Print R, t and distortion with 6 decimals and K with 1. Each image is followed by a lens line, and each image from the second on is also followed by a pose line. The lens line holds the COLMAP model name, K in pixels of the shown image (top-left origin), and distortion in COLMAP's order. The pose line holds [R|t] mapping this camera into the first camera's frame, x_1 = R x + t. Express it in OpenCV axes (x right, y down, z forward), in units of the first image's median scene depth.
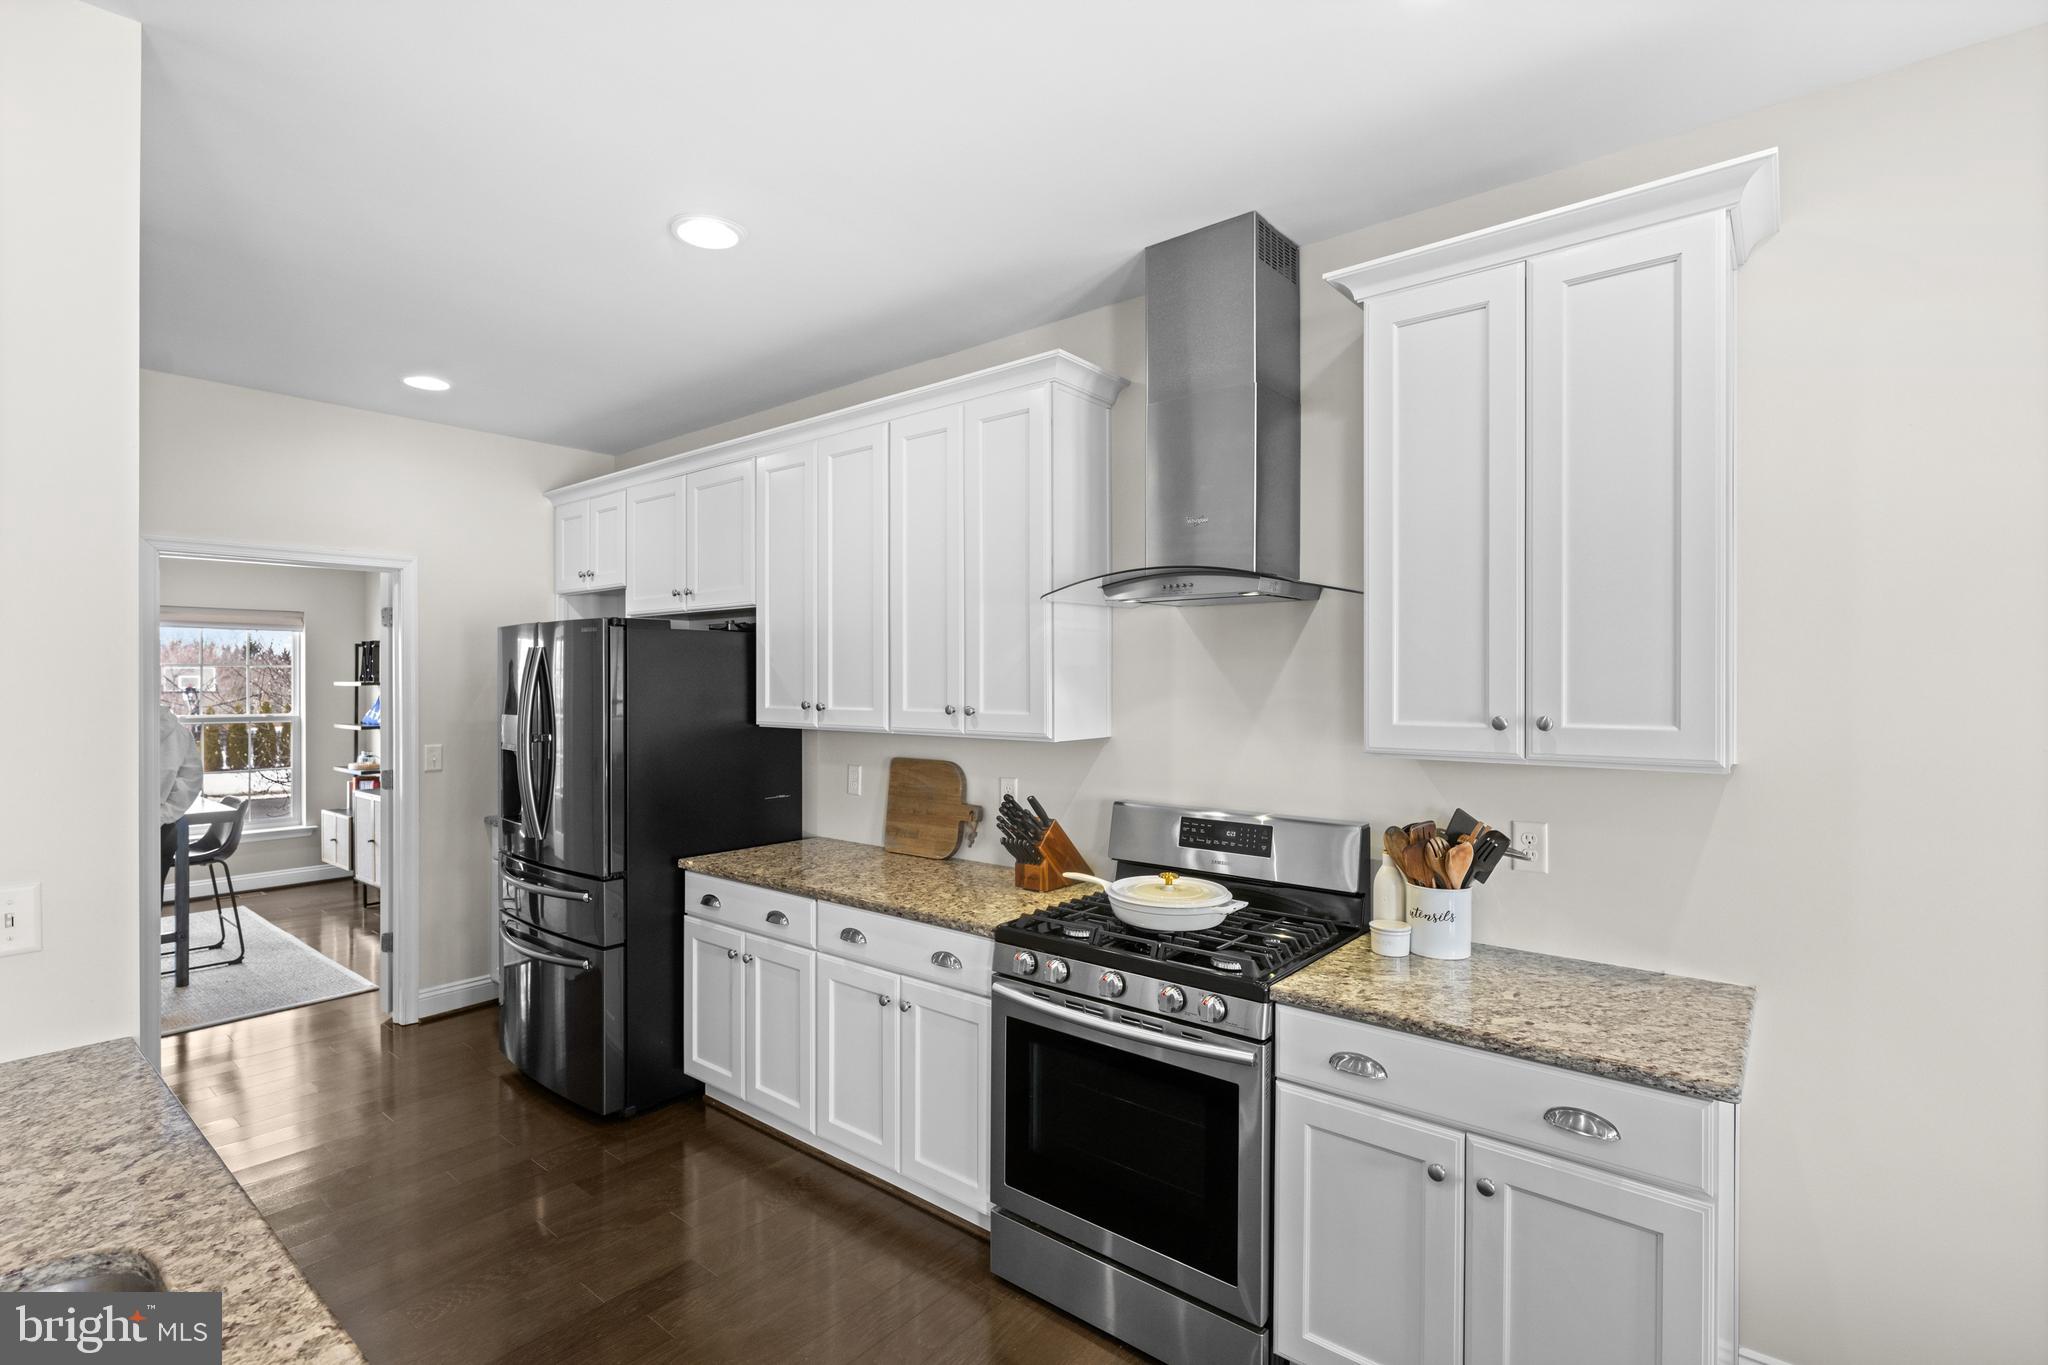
lens RADIAL K [[942.9, 0, 1018.4], [0, 942.9, 696.6], [0, 0, 1]] dist [0.001320, 0.000145]
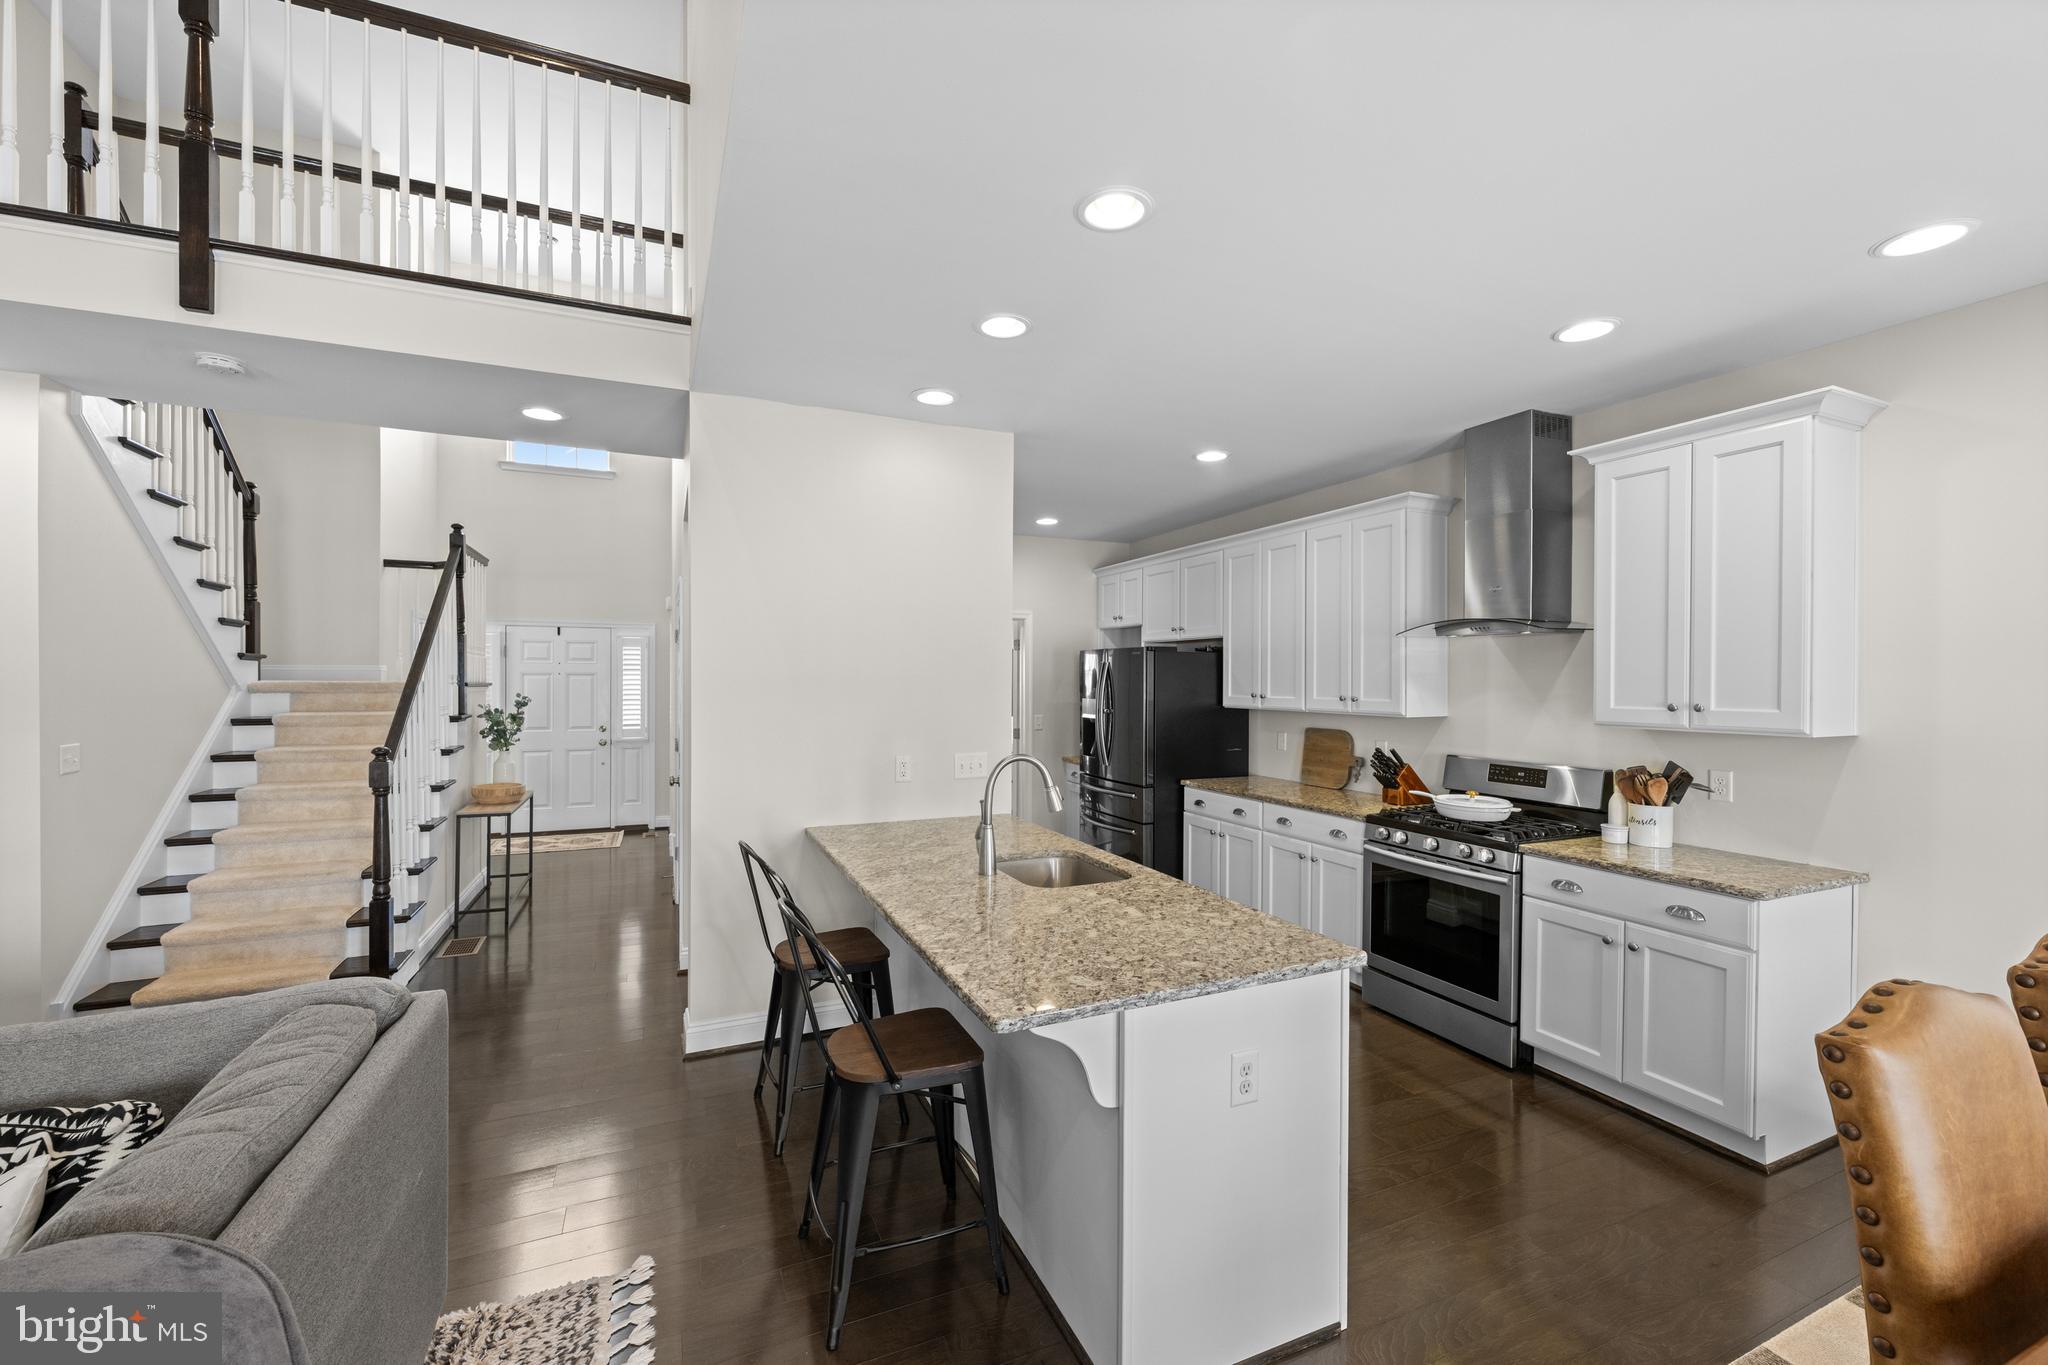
lens RADIAL K [[818.0, 0, 1016.6], [0, 818.0, 684.9], [0, 0, 1]] dist [-0.003738, 0.001736]
pose [[0.893042, 0.005570, -0.449939, 0.077148], [-0.009606, 0.999932, -0.006687, 0.006126], [0.449871, 0.010293, 0.893034, -0.685436]]
